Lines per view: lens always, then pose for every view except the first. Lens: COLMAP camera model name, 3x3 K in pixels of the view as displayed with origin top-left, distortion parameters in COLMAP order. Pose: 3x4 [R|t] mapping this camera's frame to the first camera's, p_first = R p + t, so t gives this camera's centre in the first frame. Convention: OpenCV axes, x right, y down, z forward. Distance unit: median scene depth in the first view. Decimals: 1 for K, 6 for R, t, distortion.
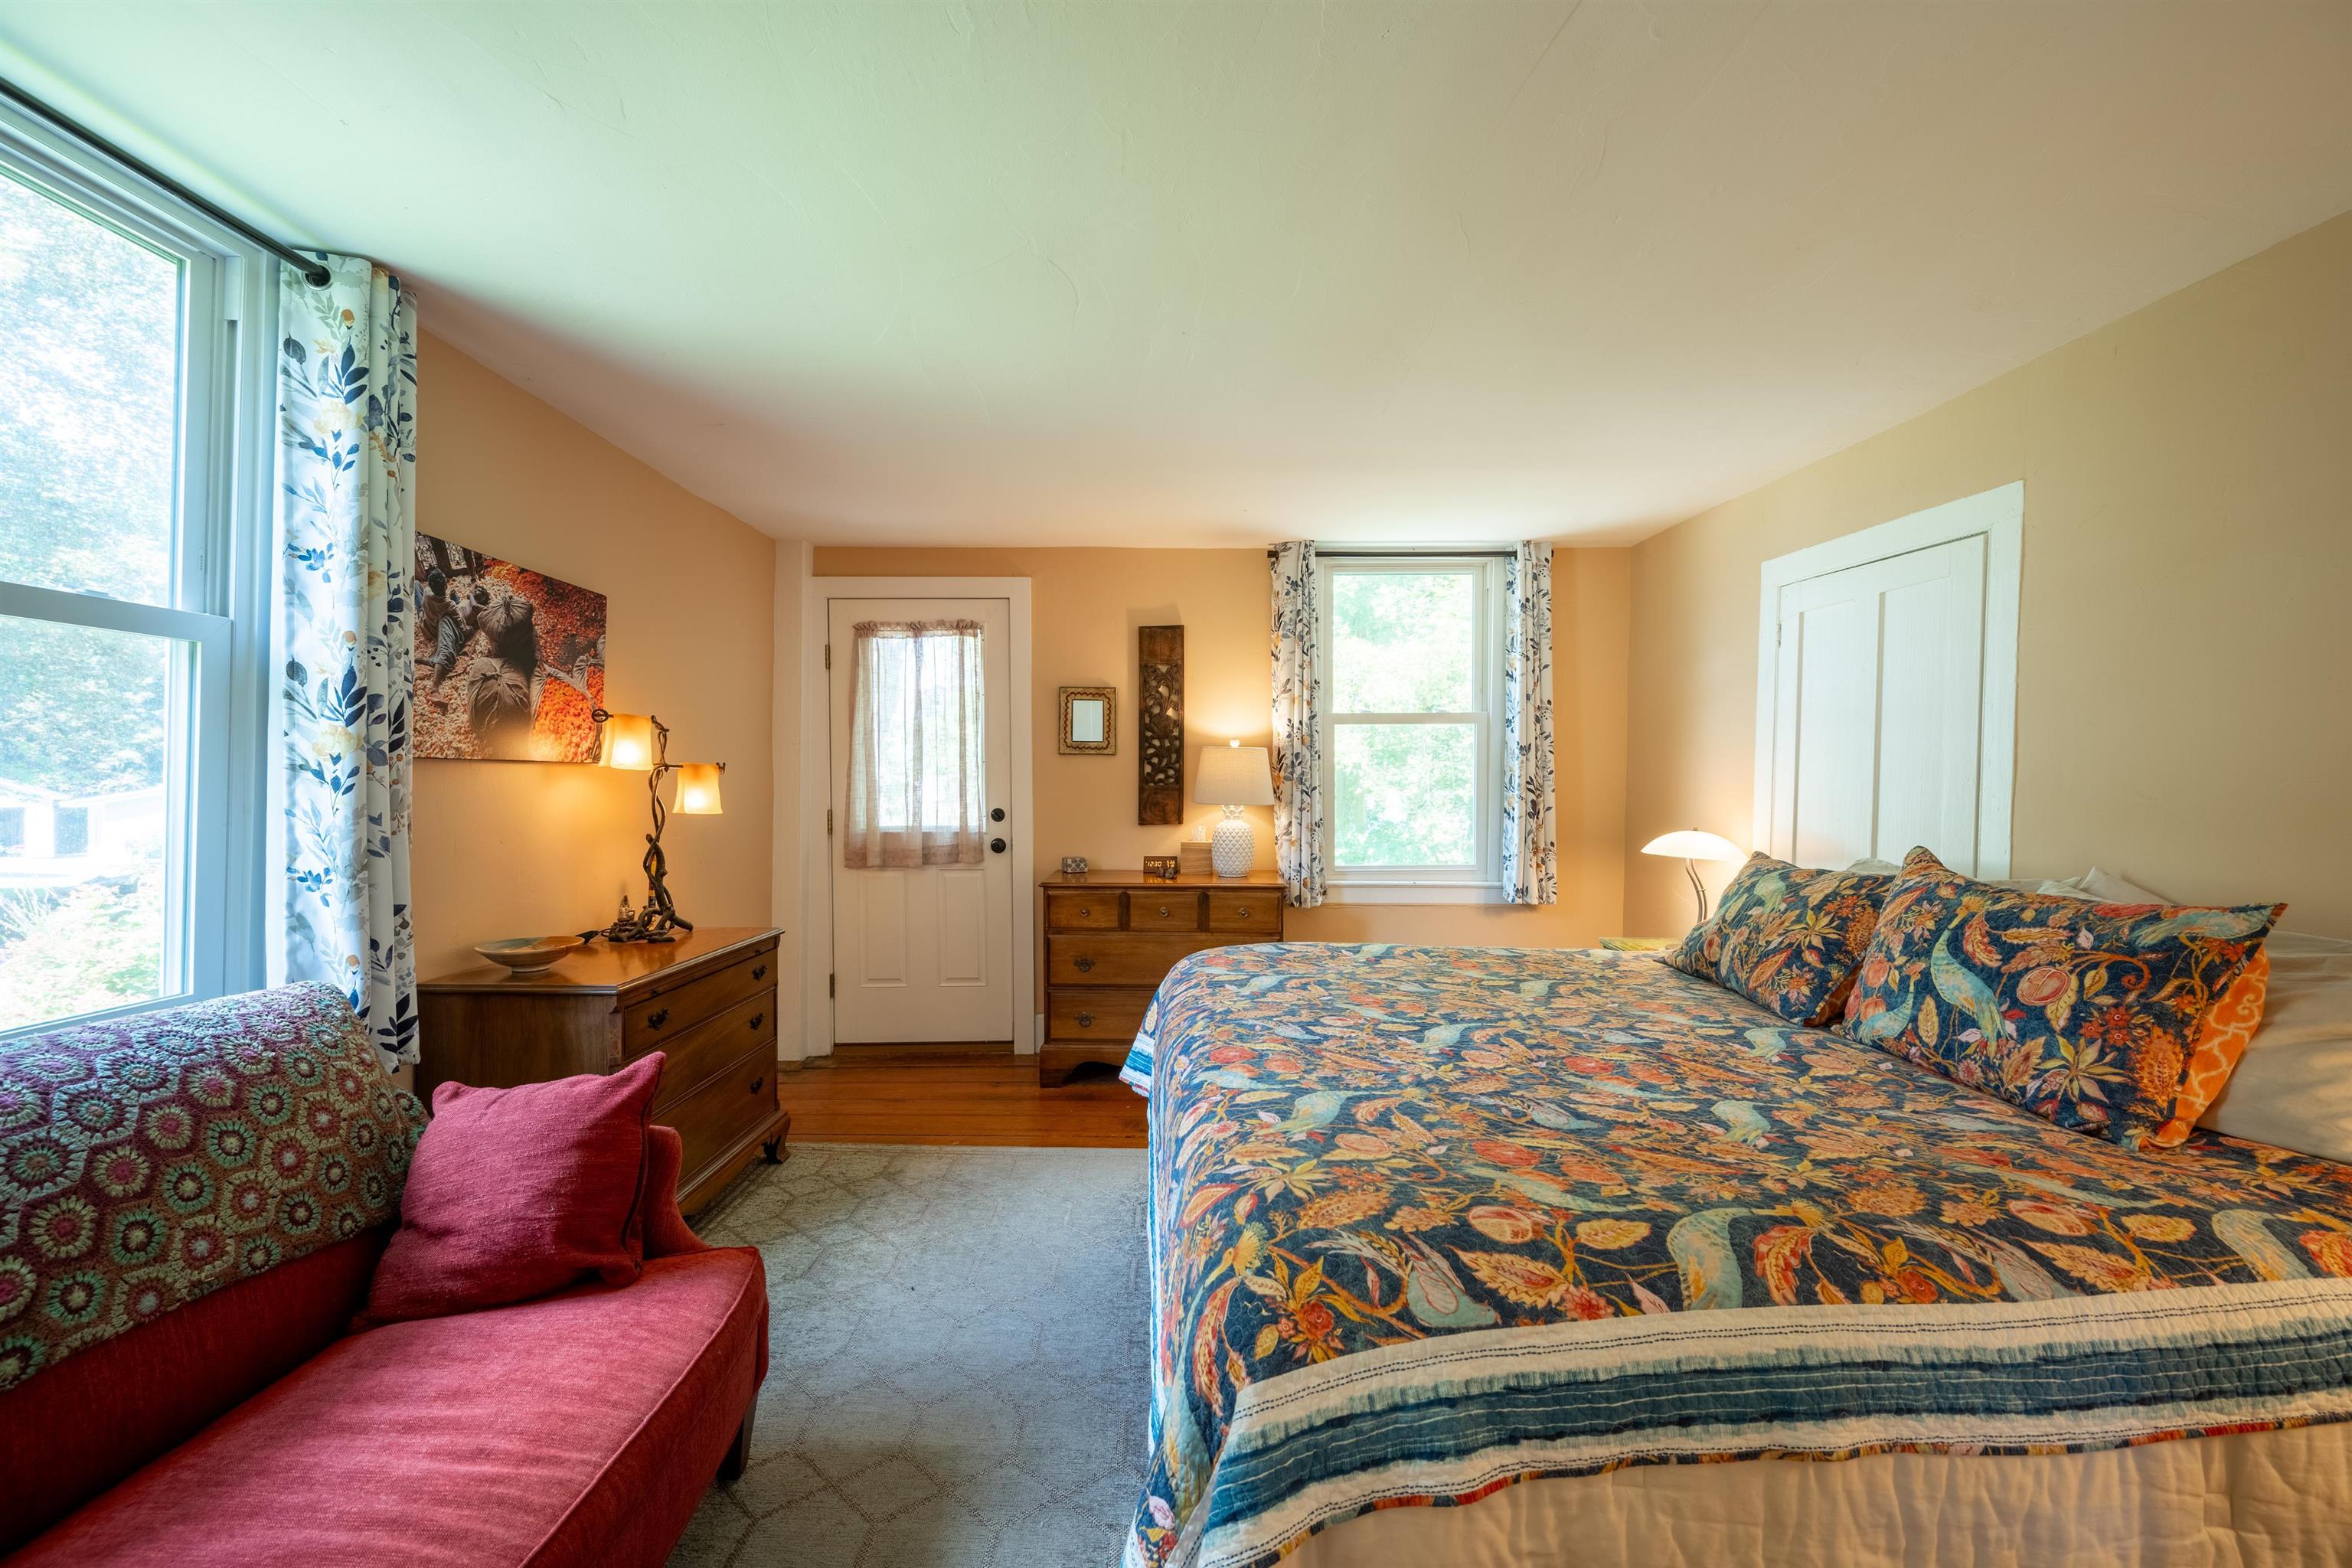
lens RADIAL K [[921.3, 0, 1181.0], [0, 921.3, 789.3], [0, 0, 1]] dist [-0.000383, -0.000141]
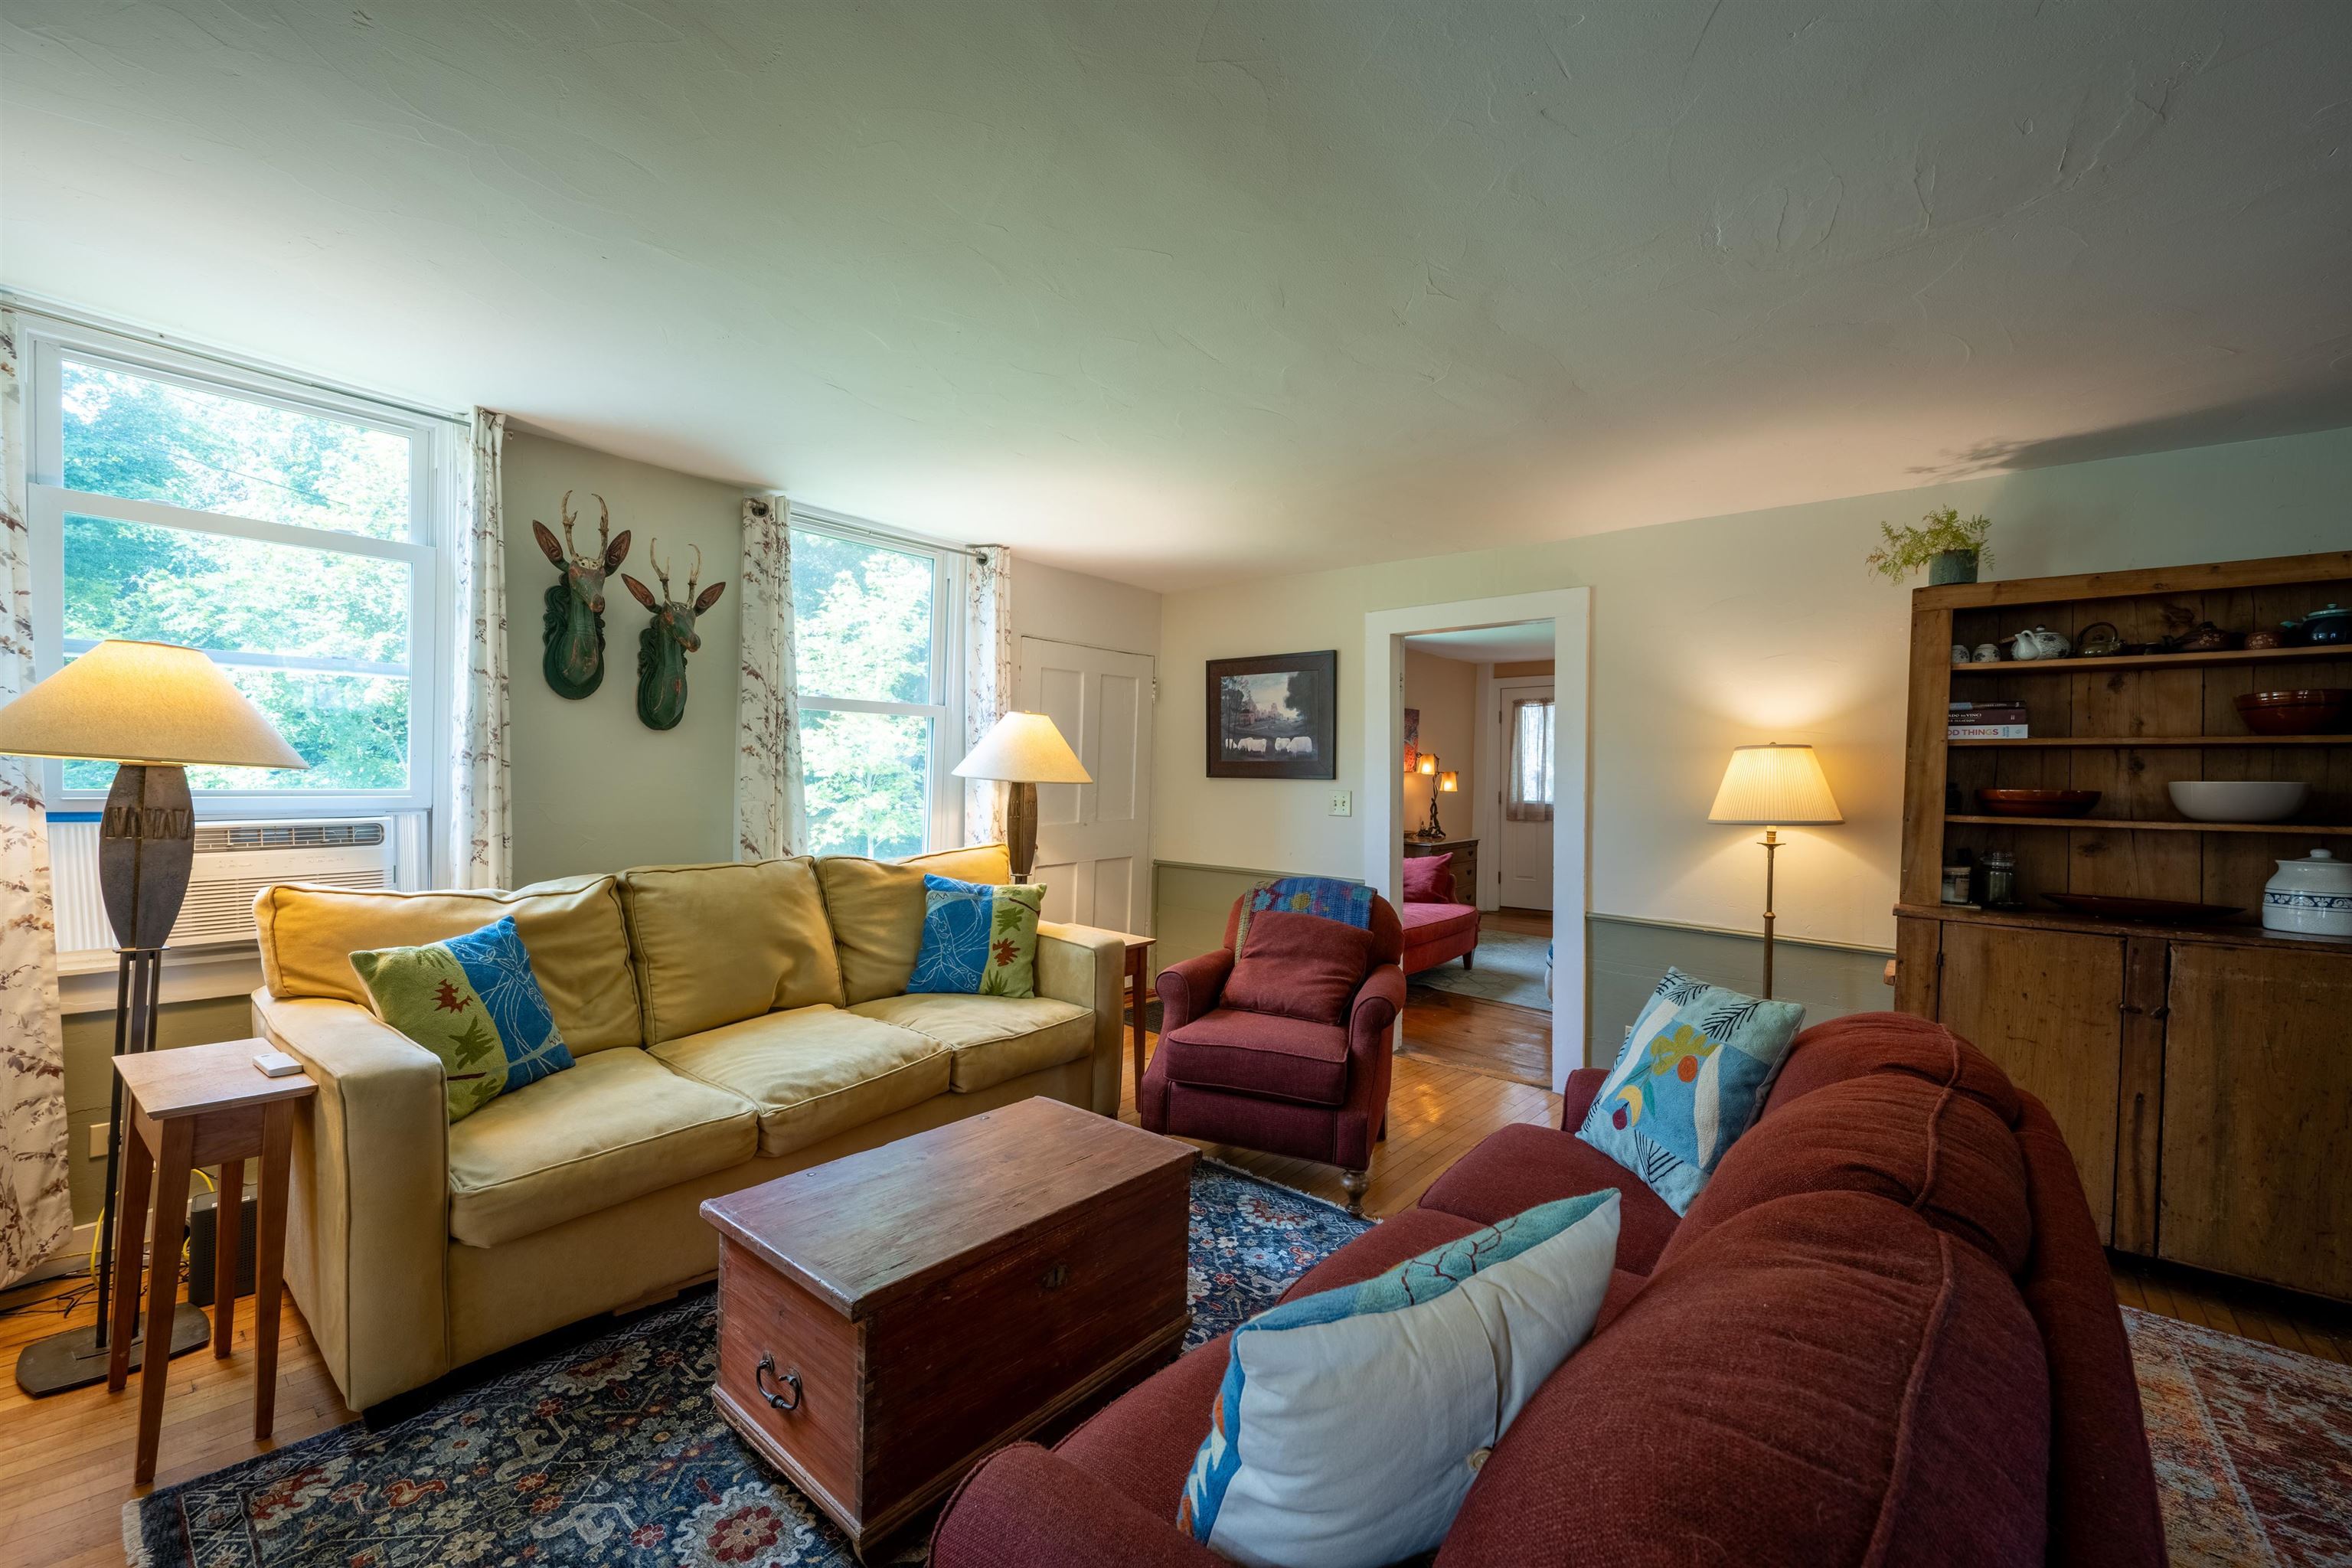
lens RADIAL K [[921.3, 0, 1181.0], [0, 921.3, 789.3], [0, 0, 1]] dist [-0.000383, -0.000141]
pose [[0.763998, 0.020310, -0.644898, 0.413222], [-0.013284, 0.999788, 0.015749, -0.006971], [0.645081, -0.003466, 0.764106, -1.061376]]
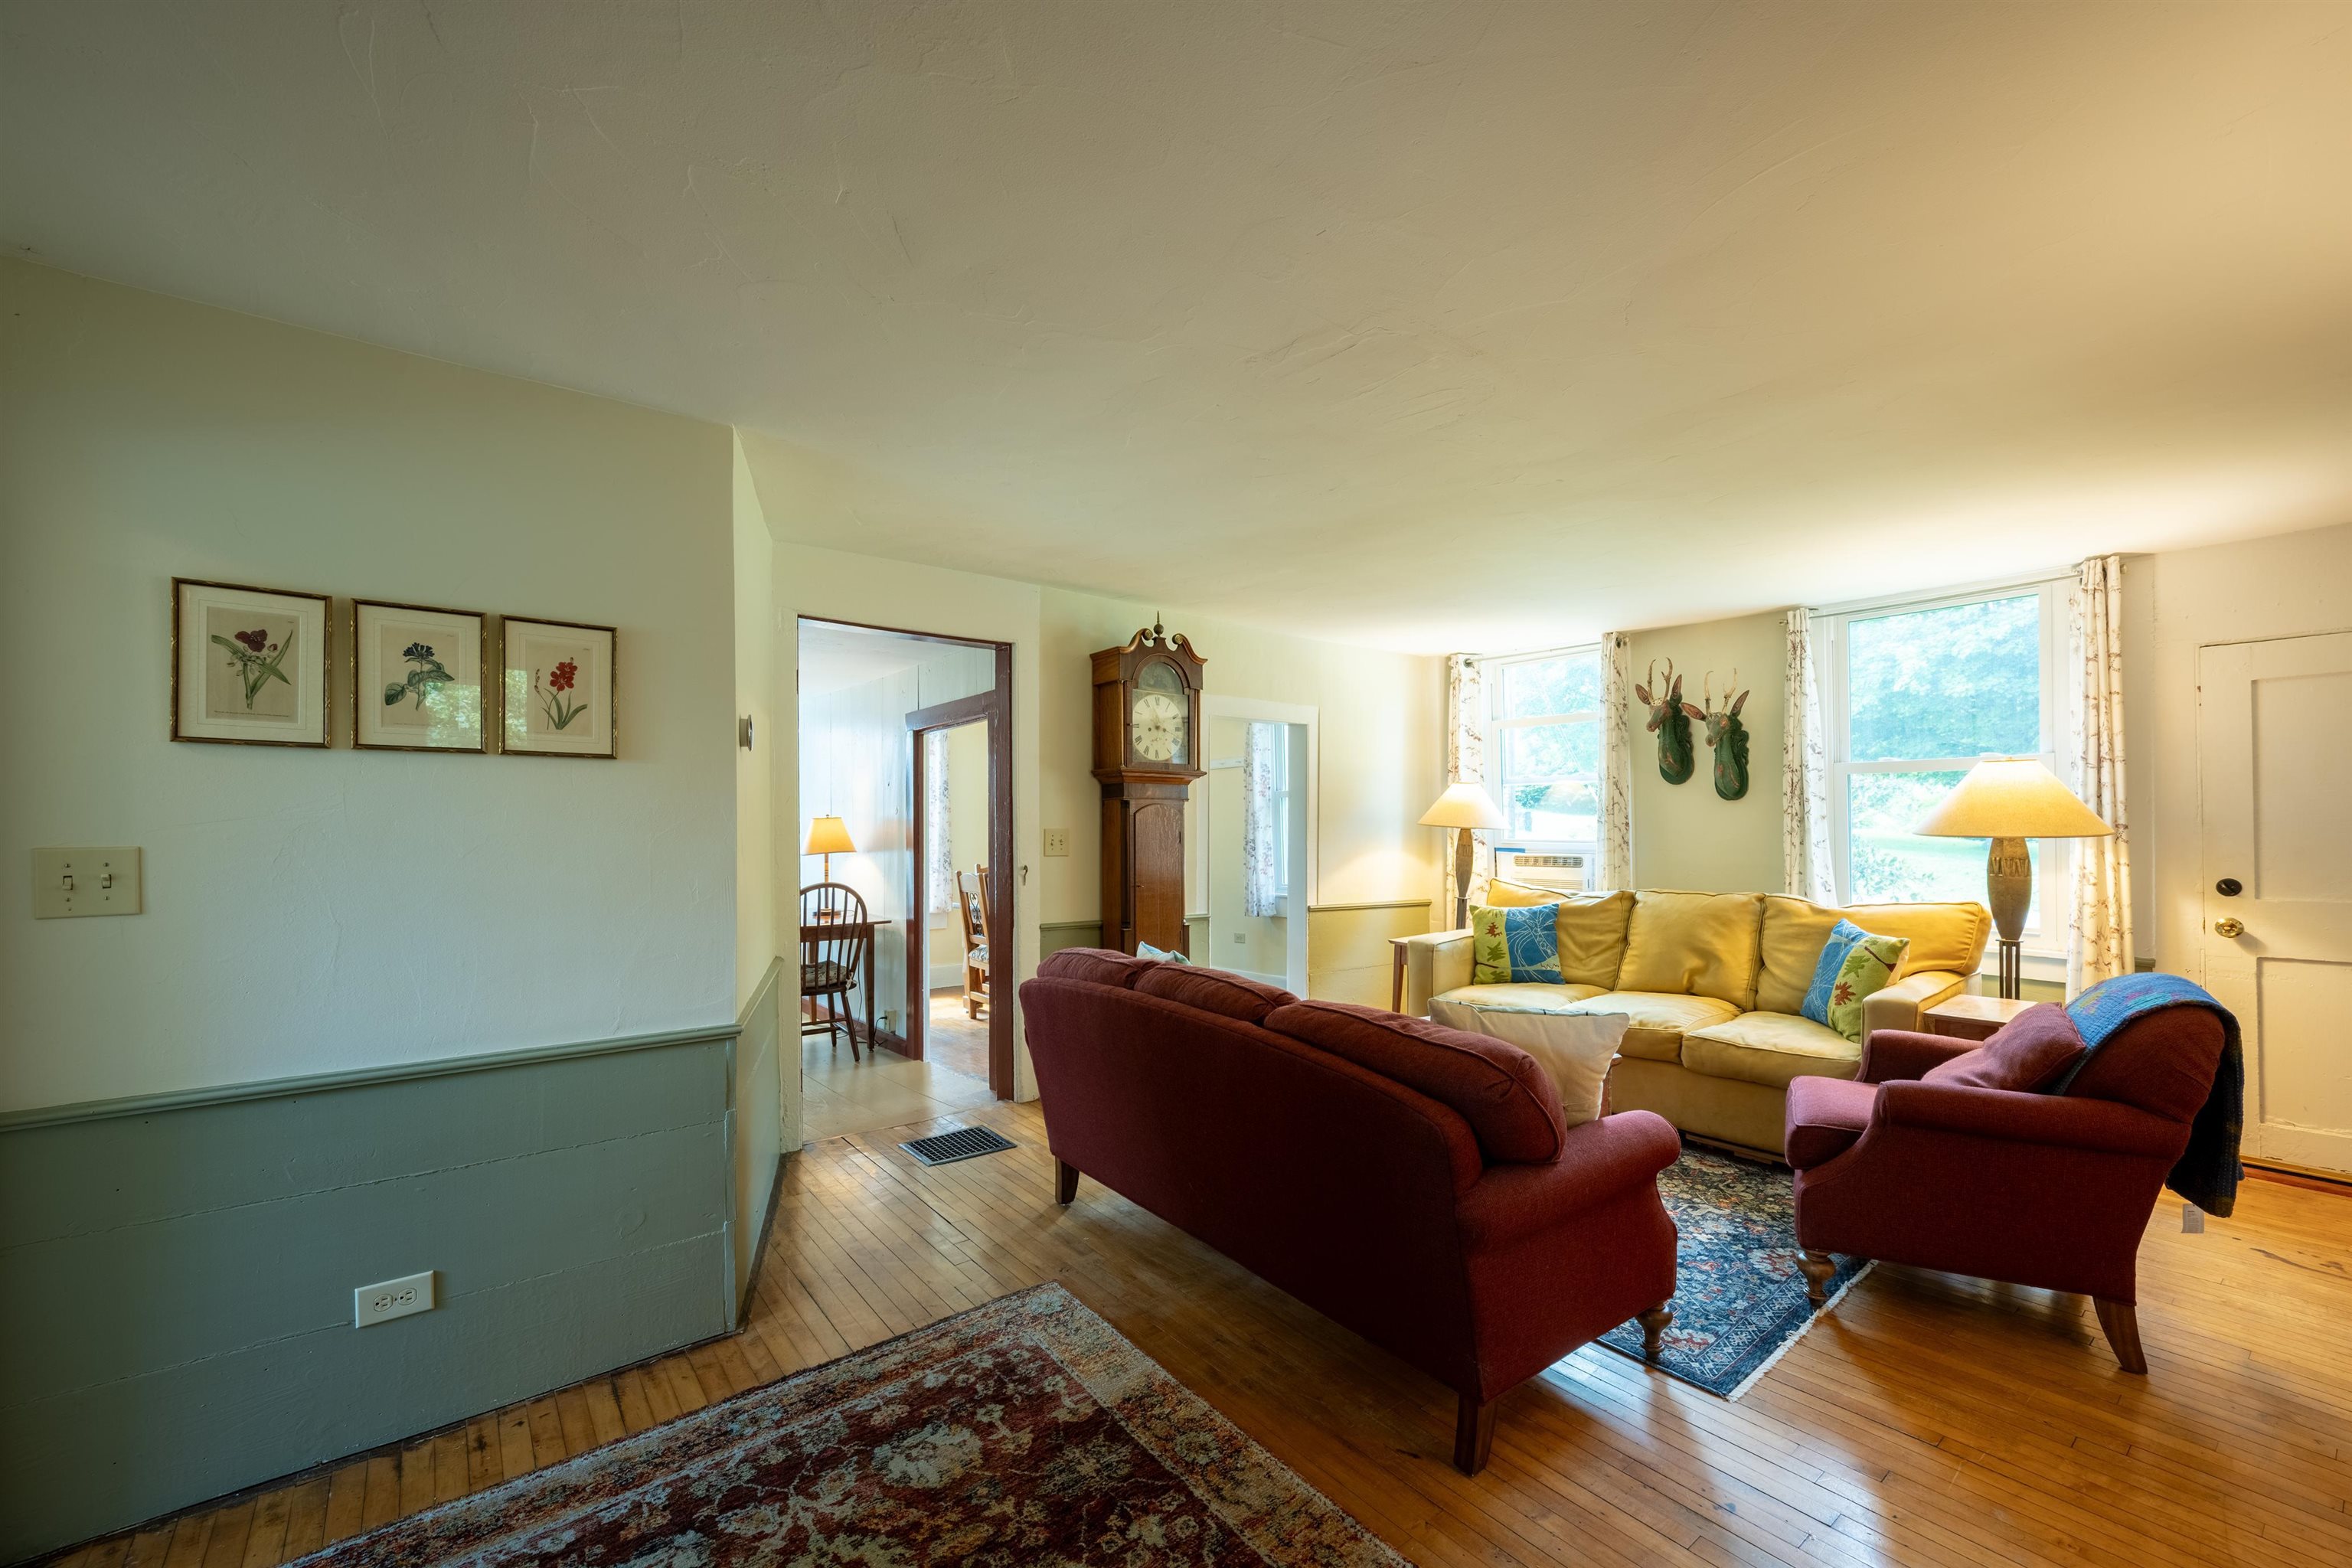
lens RADIAL K [[921.1, 0, 1177.5], [0, 921.1, 822.4], [0, 0, 1]] dist [-0.000159, -0.000031]
pose [[-0.789316, -0.000902, -0.613987, 0.789051], [0.002256, 0.999988, -0.004369, -0.008424], [0.613984, -0.004833, -0.789304, -0.272165]]
